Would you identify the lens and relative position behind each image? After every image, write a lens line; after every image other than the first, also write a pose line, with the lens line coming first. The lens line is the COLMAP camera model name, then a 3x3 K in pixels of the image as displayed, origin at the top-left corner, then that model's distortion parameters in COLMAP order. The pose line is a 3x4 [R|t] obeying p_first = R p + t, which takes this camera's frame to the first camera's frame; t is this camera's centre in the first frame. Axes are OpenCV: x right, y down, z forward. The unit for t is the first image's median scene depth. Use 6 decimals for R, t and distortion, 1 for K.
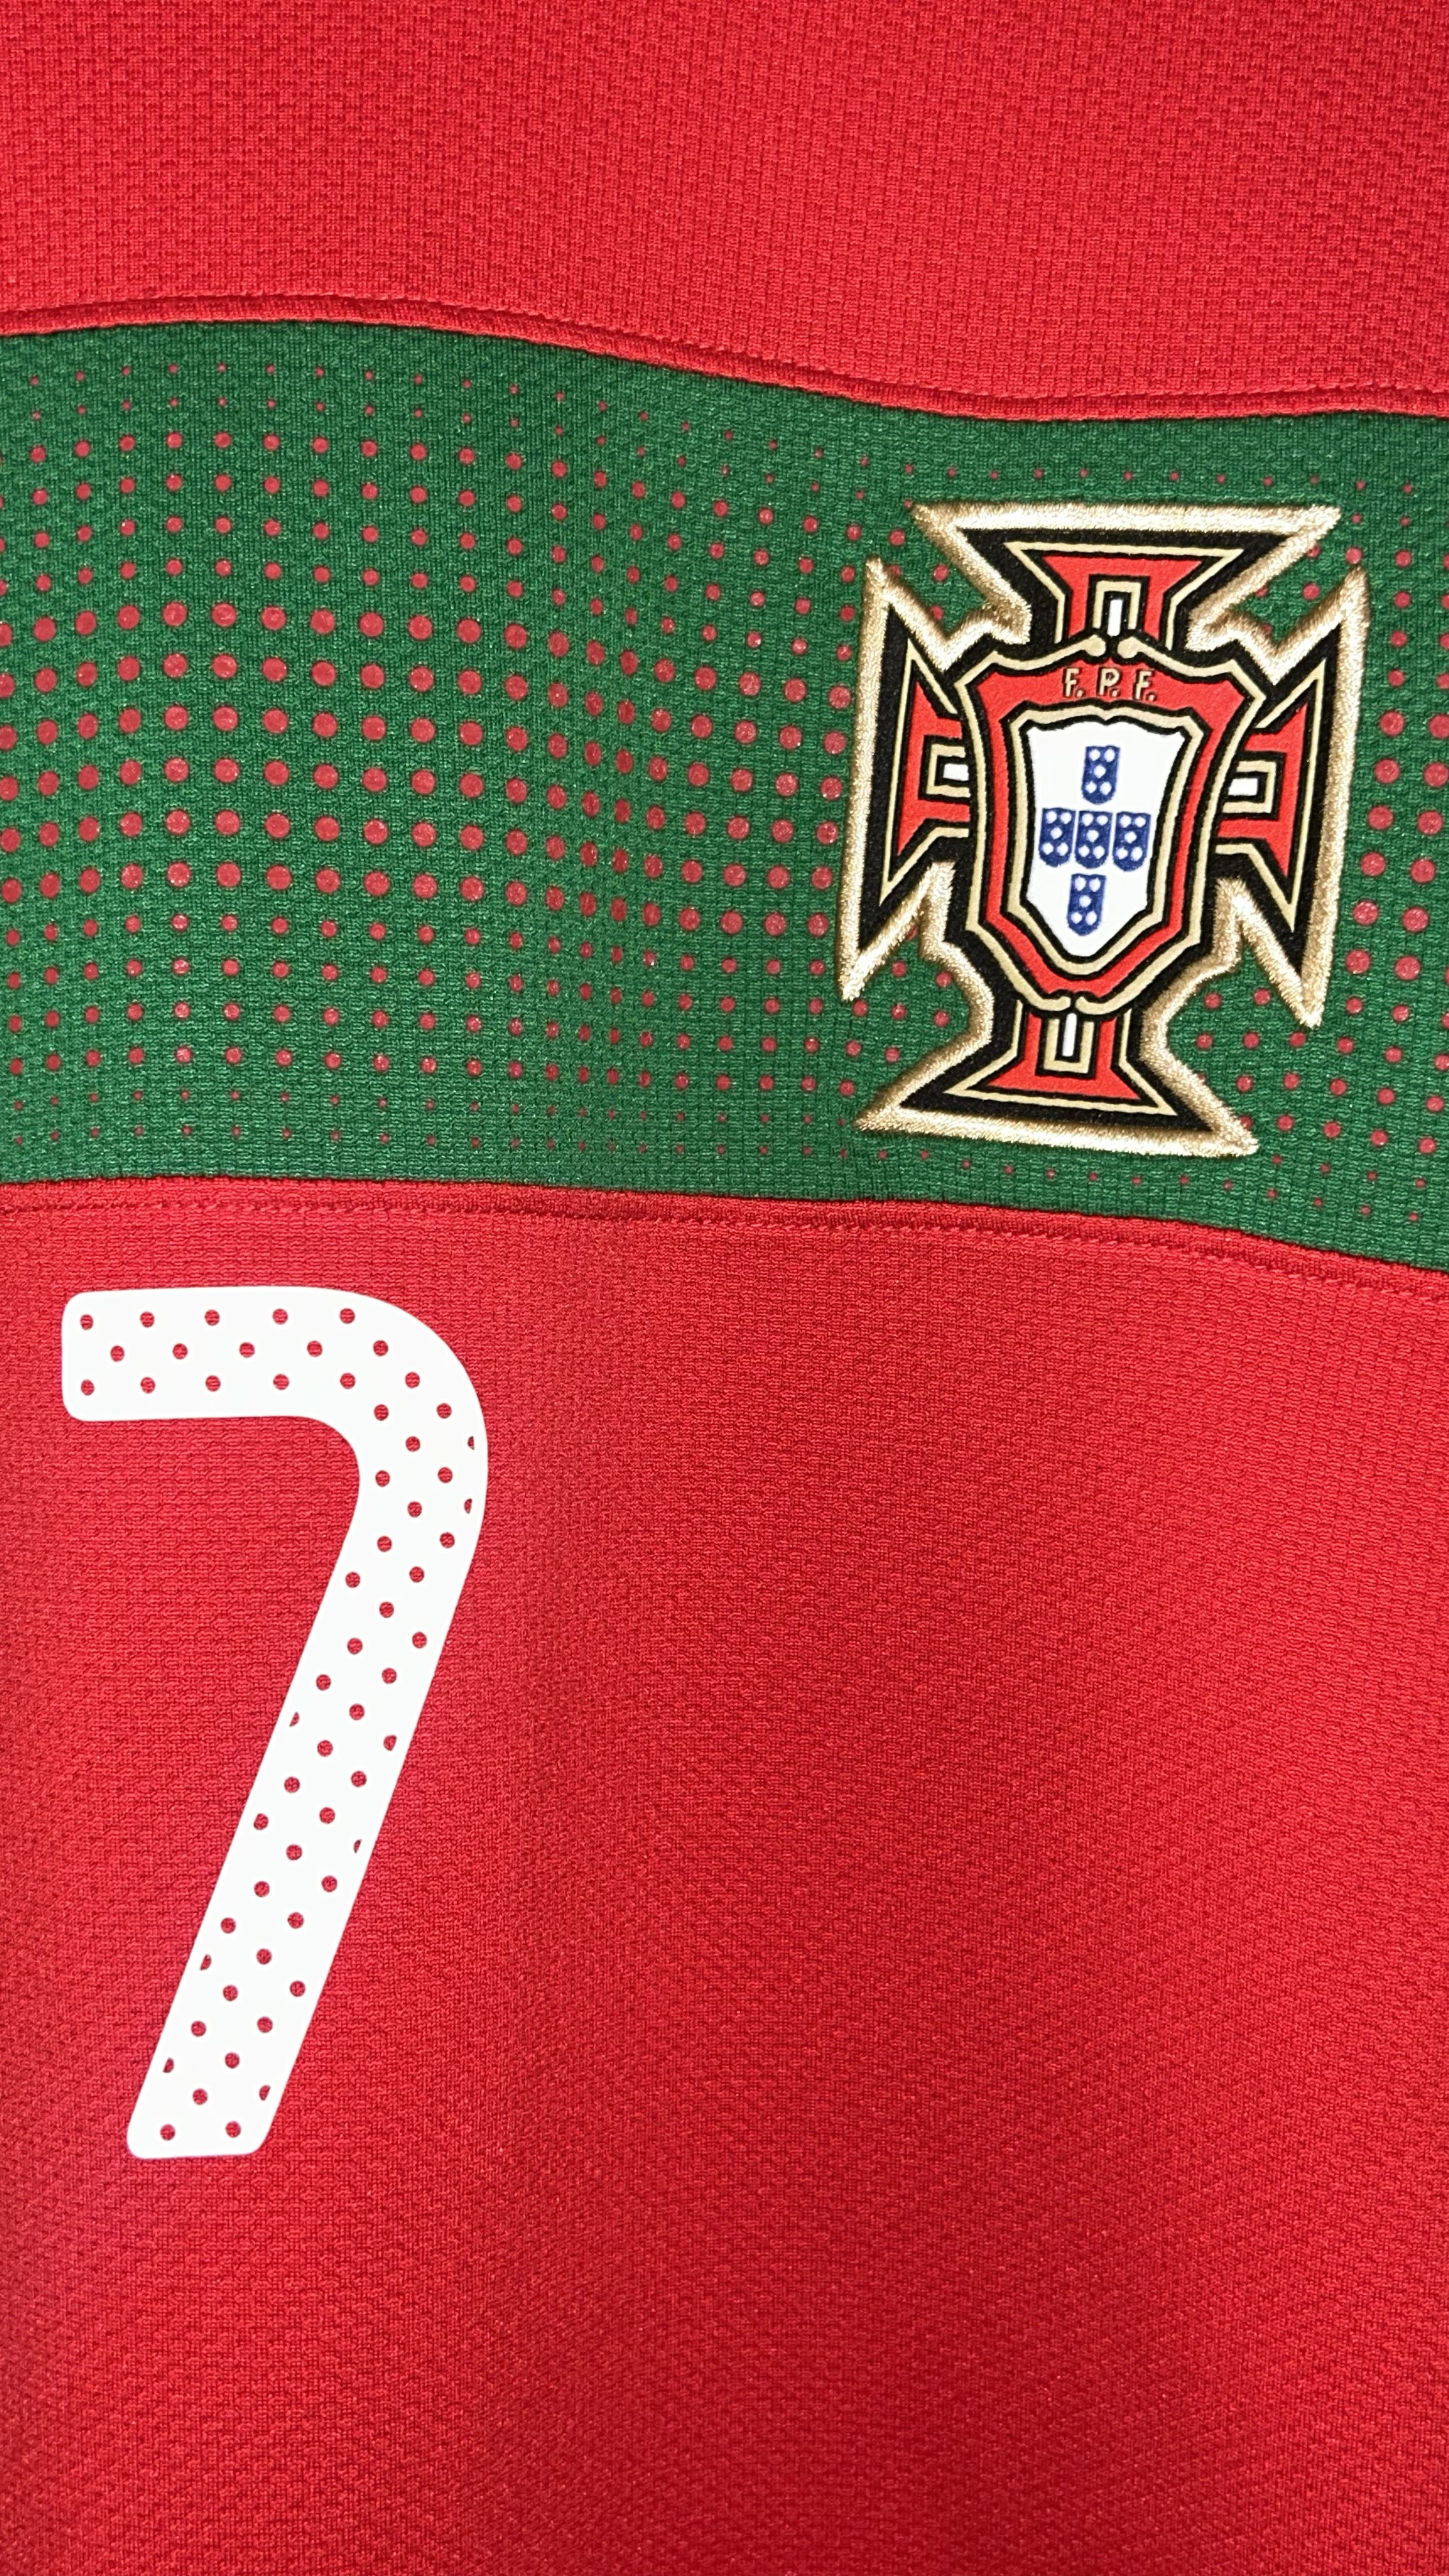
lens RADIAL K [[2661.2, 0, 723.8], [0, 2661.2, 1269.8], [0, 0, 1]] dist [0.087098, -0.263772]
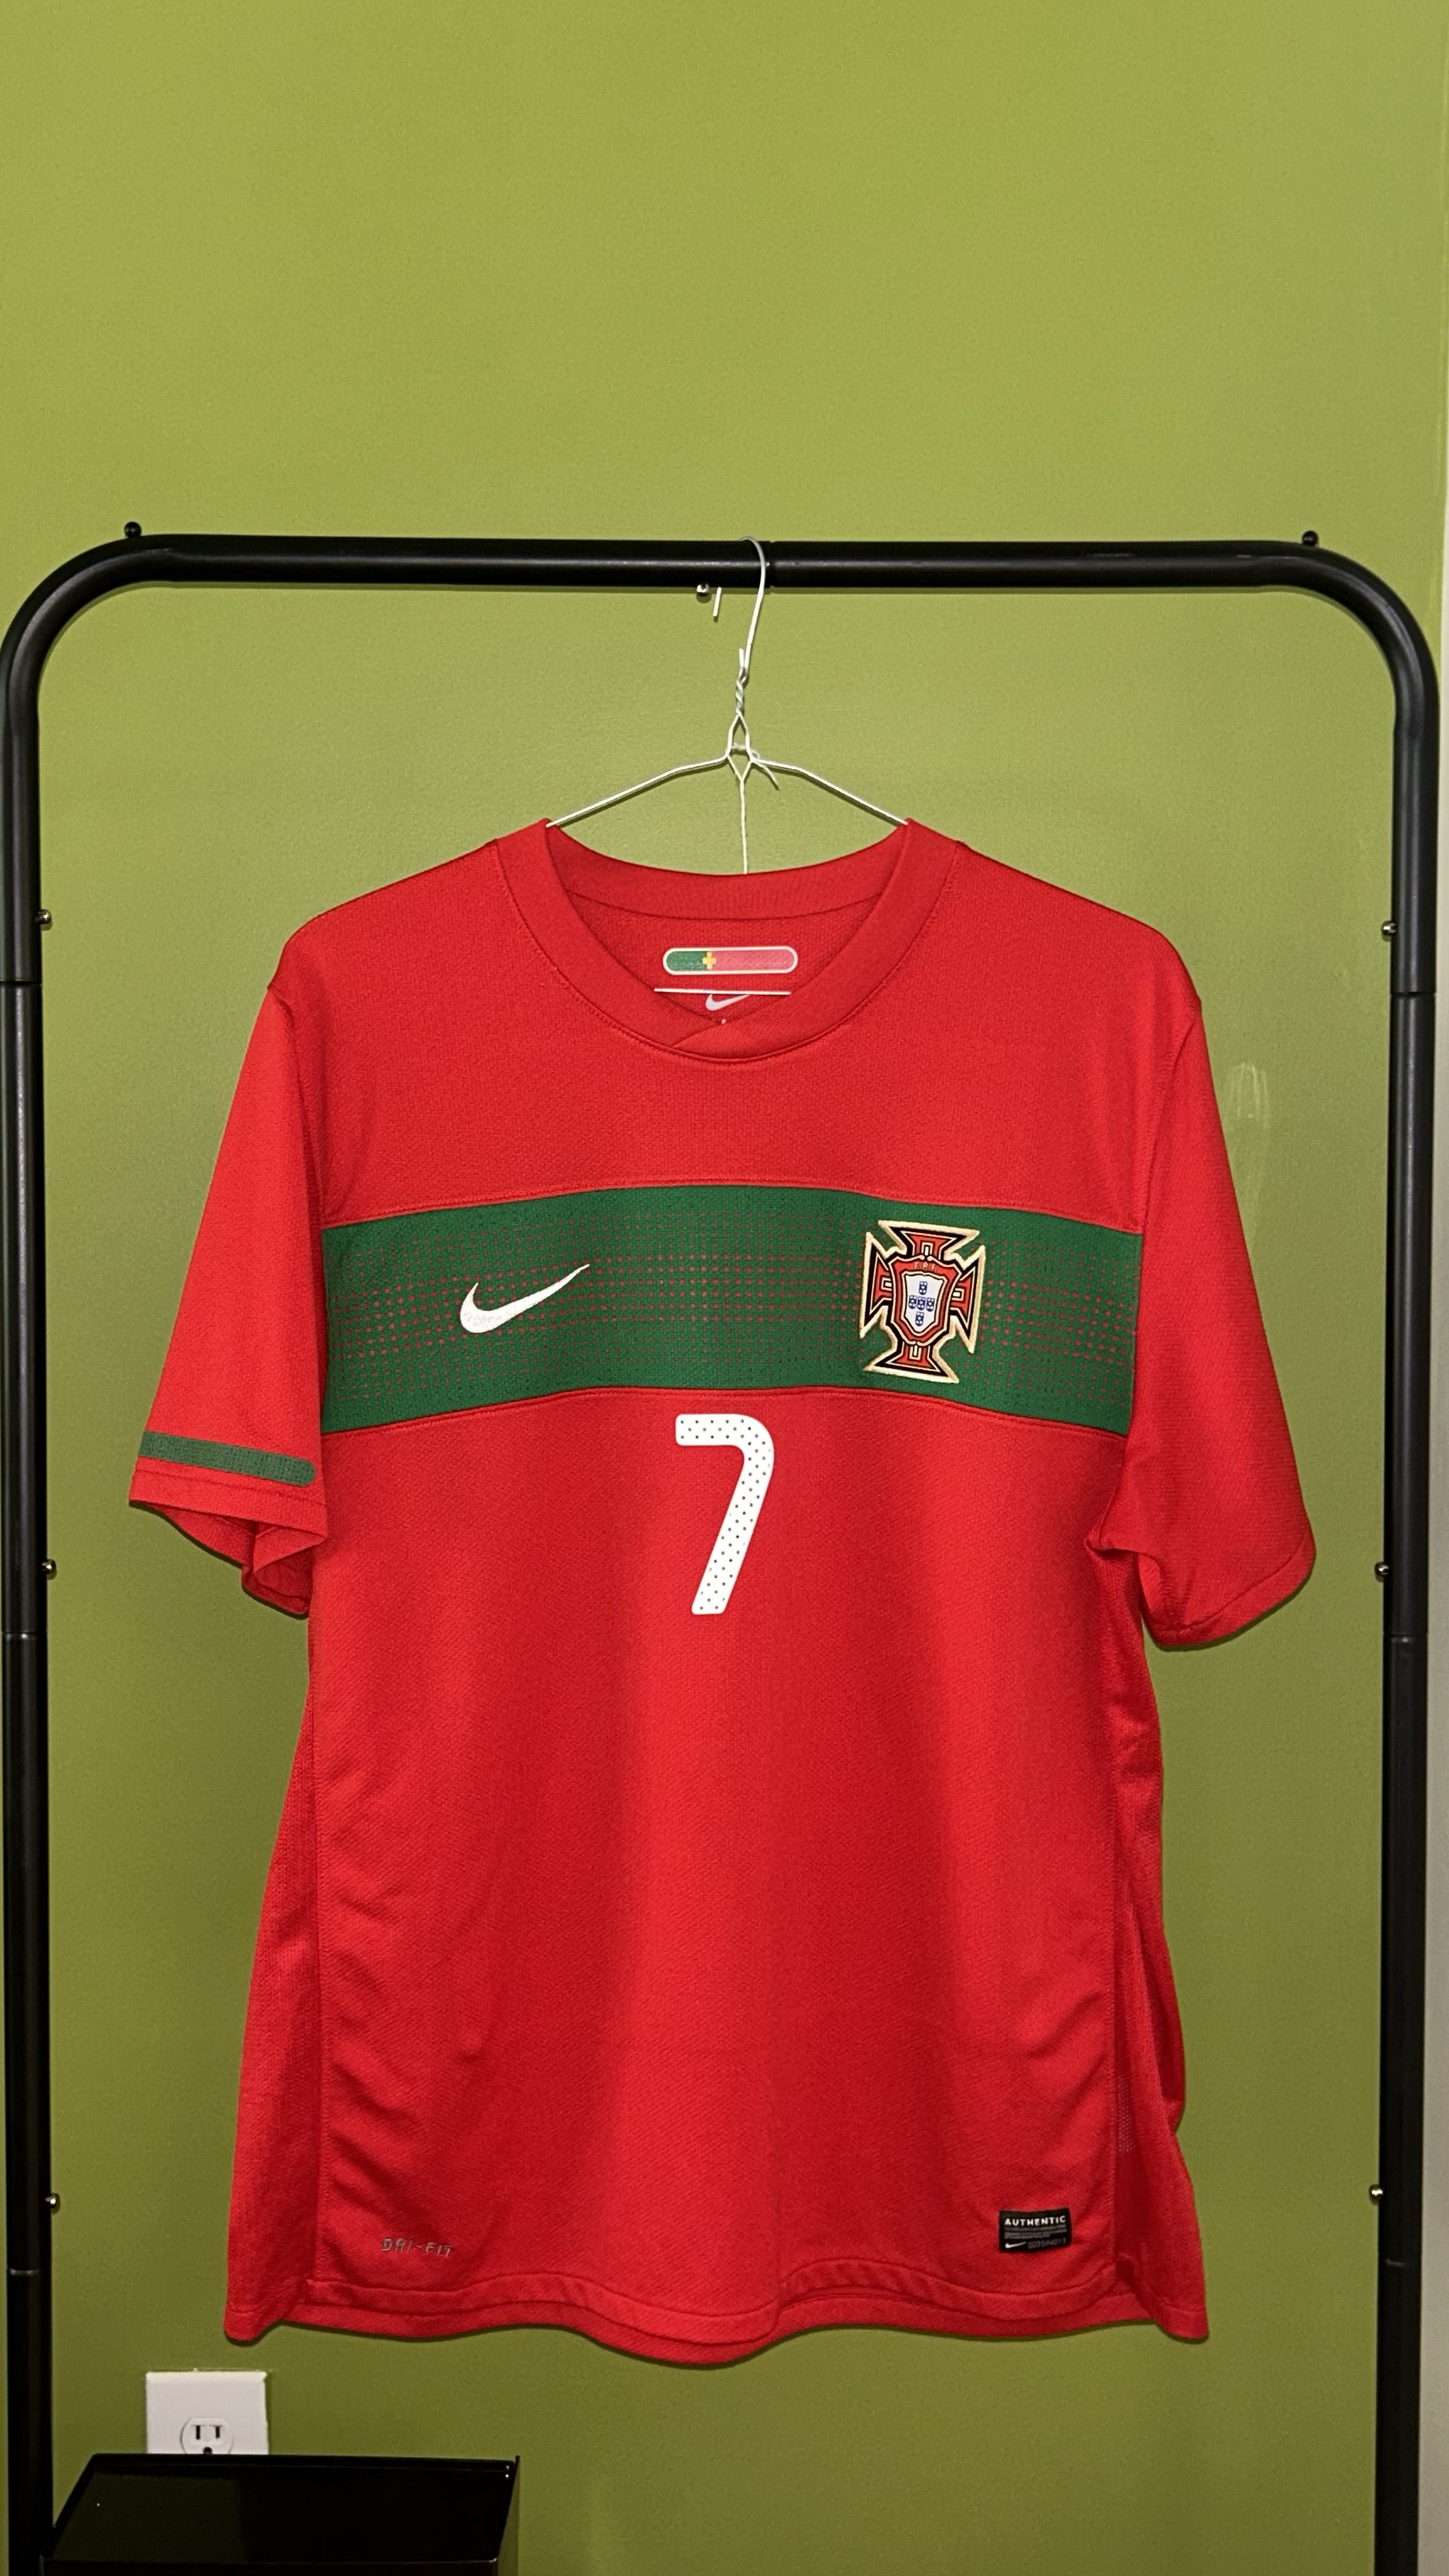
lens RADIAL K [[2648.9, 0, 724.5], [0, 2648.9, 1288.0], [0, 0, 1]] dist [0.054367, -0.144506]
pose [[0.999798, 0.008380, -0.018251, -0.090211], [-0.007641, 0.999162, 0.040210, -0.351346], [0.018573, -0.040063, 0.999025, -3.102049]]
